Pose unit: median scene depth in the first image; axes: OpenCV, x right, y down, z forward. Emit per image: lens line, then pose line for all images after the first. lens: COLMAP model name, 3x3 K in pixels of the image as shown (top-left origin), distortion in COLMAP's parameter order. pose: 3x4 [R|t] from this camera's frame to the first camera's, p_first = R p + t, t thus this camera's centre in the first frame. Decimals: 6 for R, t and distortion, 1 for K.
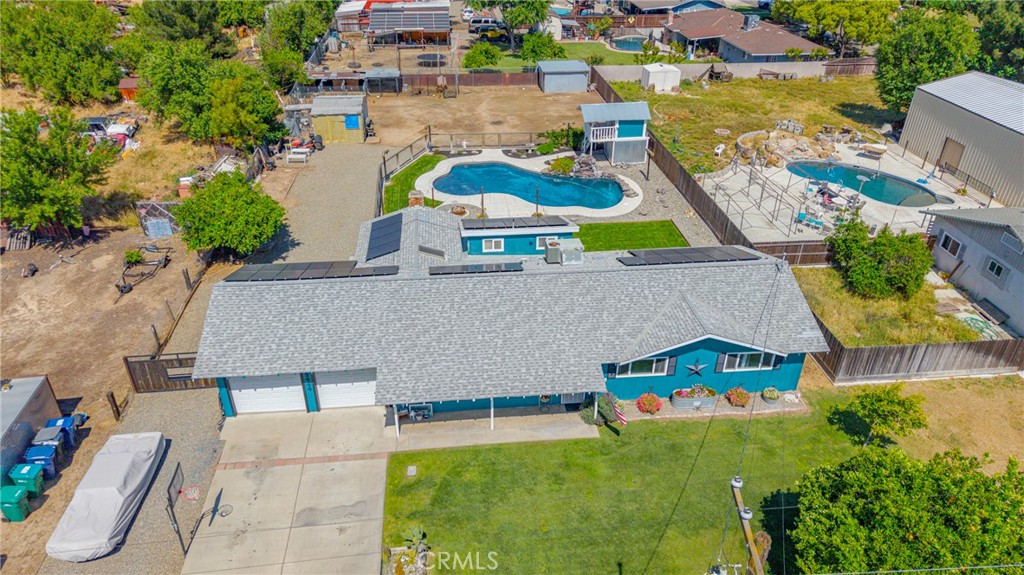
lens RADIAL K [[682.9, 0, 512.0], [0, 682.9, 287.5], [0, 0, 1]] dist [0.056682, -0.084315]
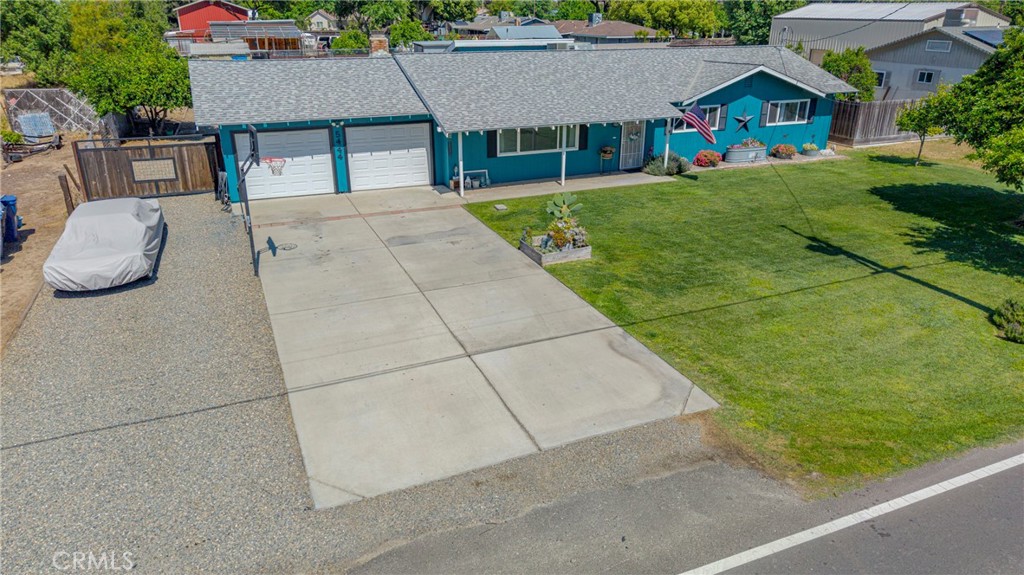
lens RADIAL K [[681.5, 0, 513.3], [0, 681.5, 292.8], [0, 0, 1]] dist [0.037480, -0.040721]
pose [[0.956609, -0.117655, 0.266565, -0.214141], [0.154115, 0.980714, -0.120203, 0.277634], [-0.247282, 0.156069, 0.956292, 0.132868]]
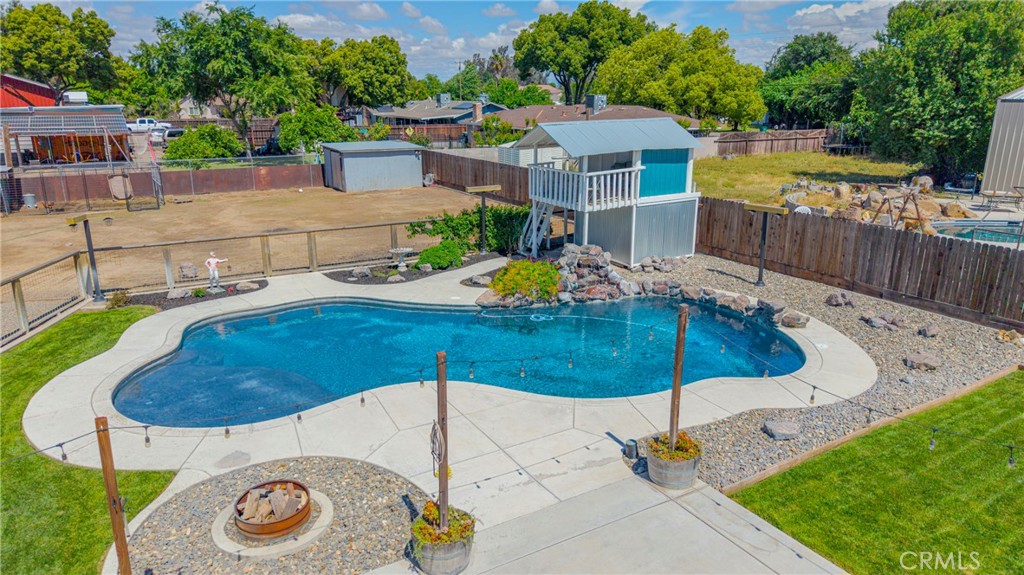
lens RADIAL K [[681.5, 0, 513.3], [0, 681.5, 292.8], [0, 0, 1]] dist [0.037480, -0.040721]
pose [[0.908039, -0.123105, 0.400388, -0.091560], [0.218822, 0.954457, -0.202803, -0.122770], [-0.357187, 0.271766, 0.893622, 0.829230]]
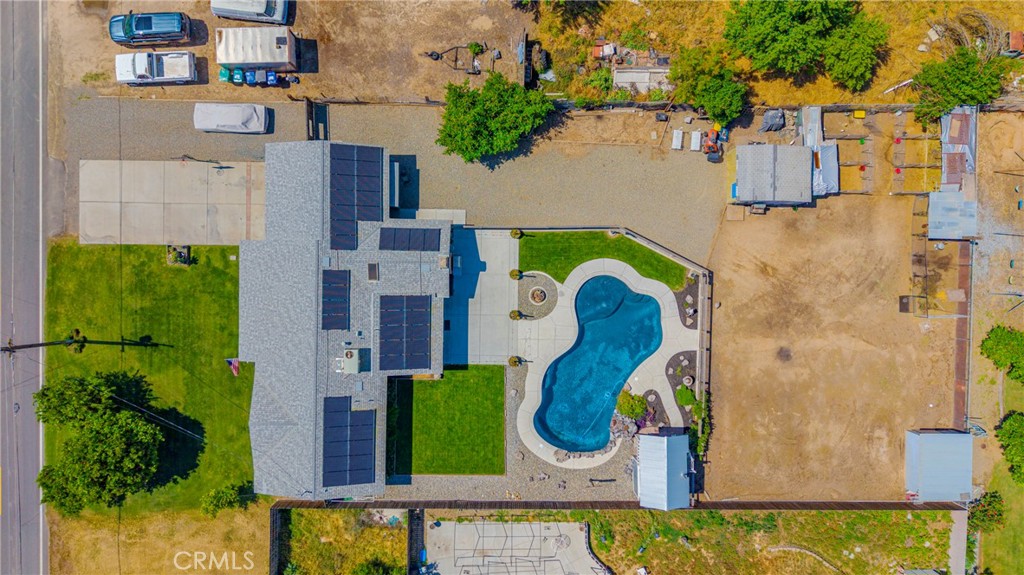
lens RADIAL K [[682.9, 0, 512.0], [0, 682.9, 287.5], [0, 0, 1]] dist [0.056682, -0.084315]
pose [[-0.119343, 0.992846, -0.003694, -0.087419], [-0.519950, -0.059329, 0.852134, -1.127293], [0.845819, 0.103617, 0.523310, 0.377413]]
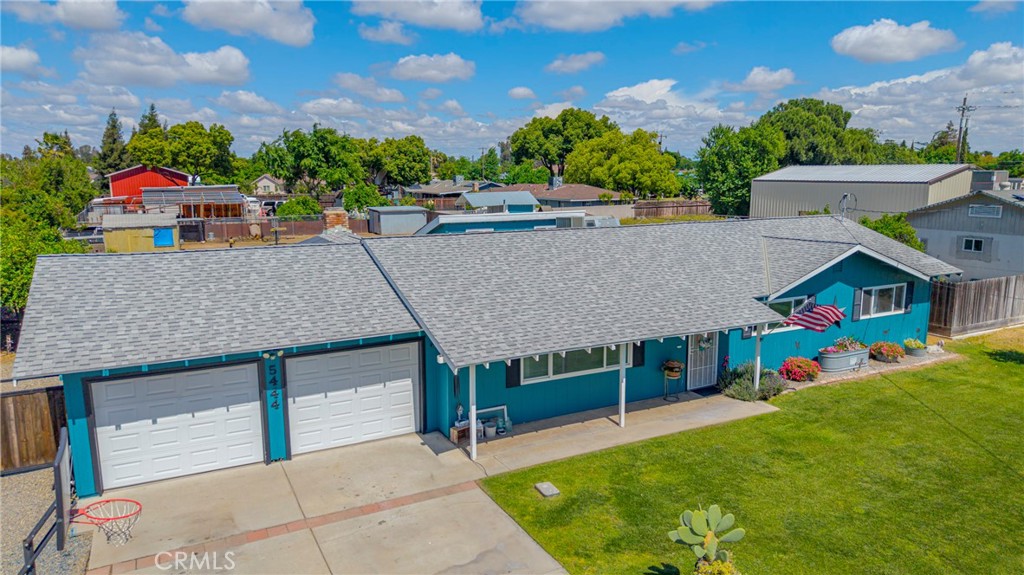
lens RADIAL K [[681.8, 0, 515.6], [0, 681.8, 287.4], [0, 0, 1]] dist [0.066514, -0.078664]
pose [[0.928123, -0.074656, 0.364710, -0.198242], [0.200791, 0.925356, -0.321557, 0.169458], [-0.313481, 0.371675, 0.873835, 0.308578]]
